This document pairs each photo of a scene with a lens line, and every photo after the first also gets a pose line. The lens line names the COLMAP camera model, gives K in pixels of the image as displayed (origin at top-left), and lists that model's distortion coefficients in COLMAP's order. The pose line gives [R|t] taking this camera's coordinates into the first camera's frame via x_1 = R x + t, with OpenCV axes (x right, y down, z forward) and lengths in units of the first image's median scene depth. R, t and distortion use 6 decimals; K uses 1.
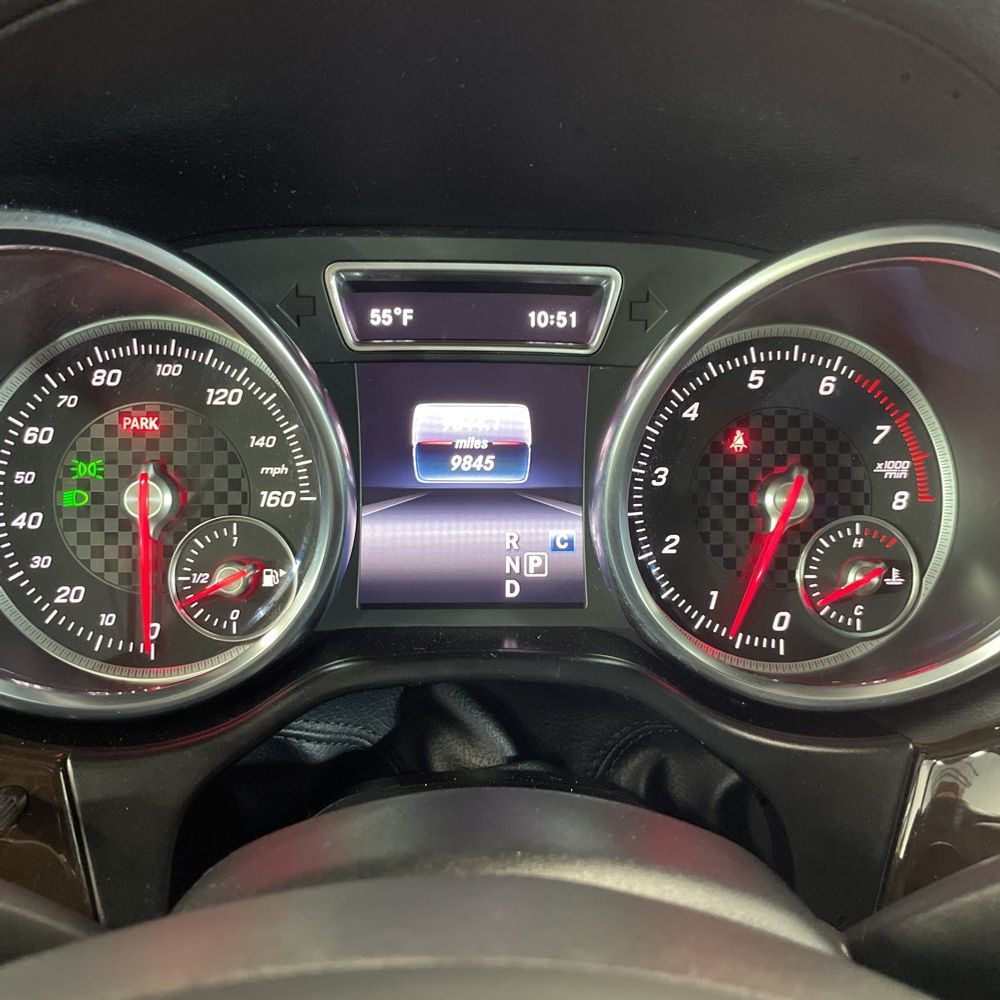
lens RADIAL K [[1012.1, 0, 504.4], [0, 1012.1, 492.6], [0, 0, 1]] dist [0.027203, 0.000000]
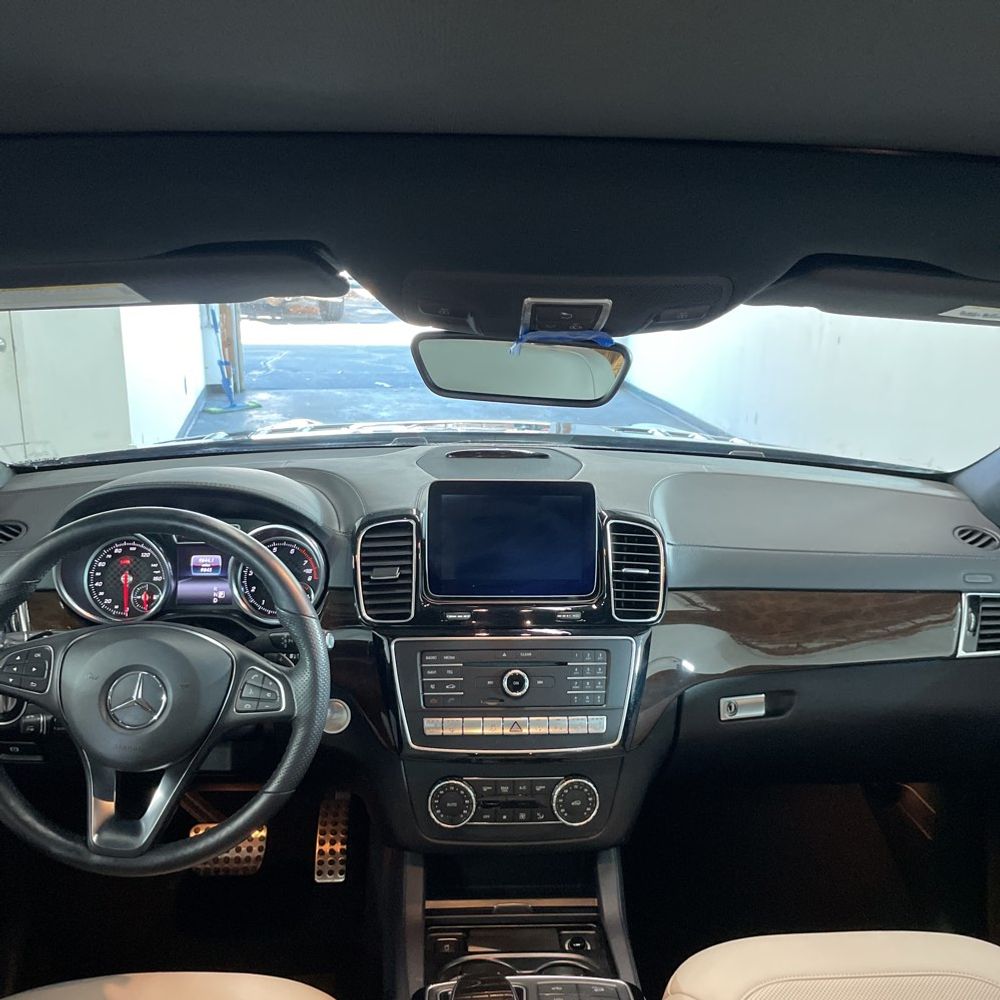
lens RADIAL K [[1012.1, 0, 531.1], [0, 1012.1, 479.7], [0, 0, 1]] dist [0.027203, 0.000000]
pose [[0.998727, 0.000499, 0.050444, 1.137228], [0.004870, 0.994327, -0.106254, 0.053870], [-0.050211, 0.106364, 0.993059, -3.393851]]
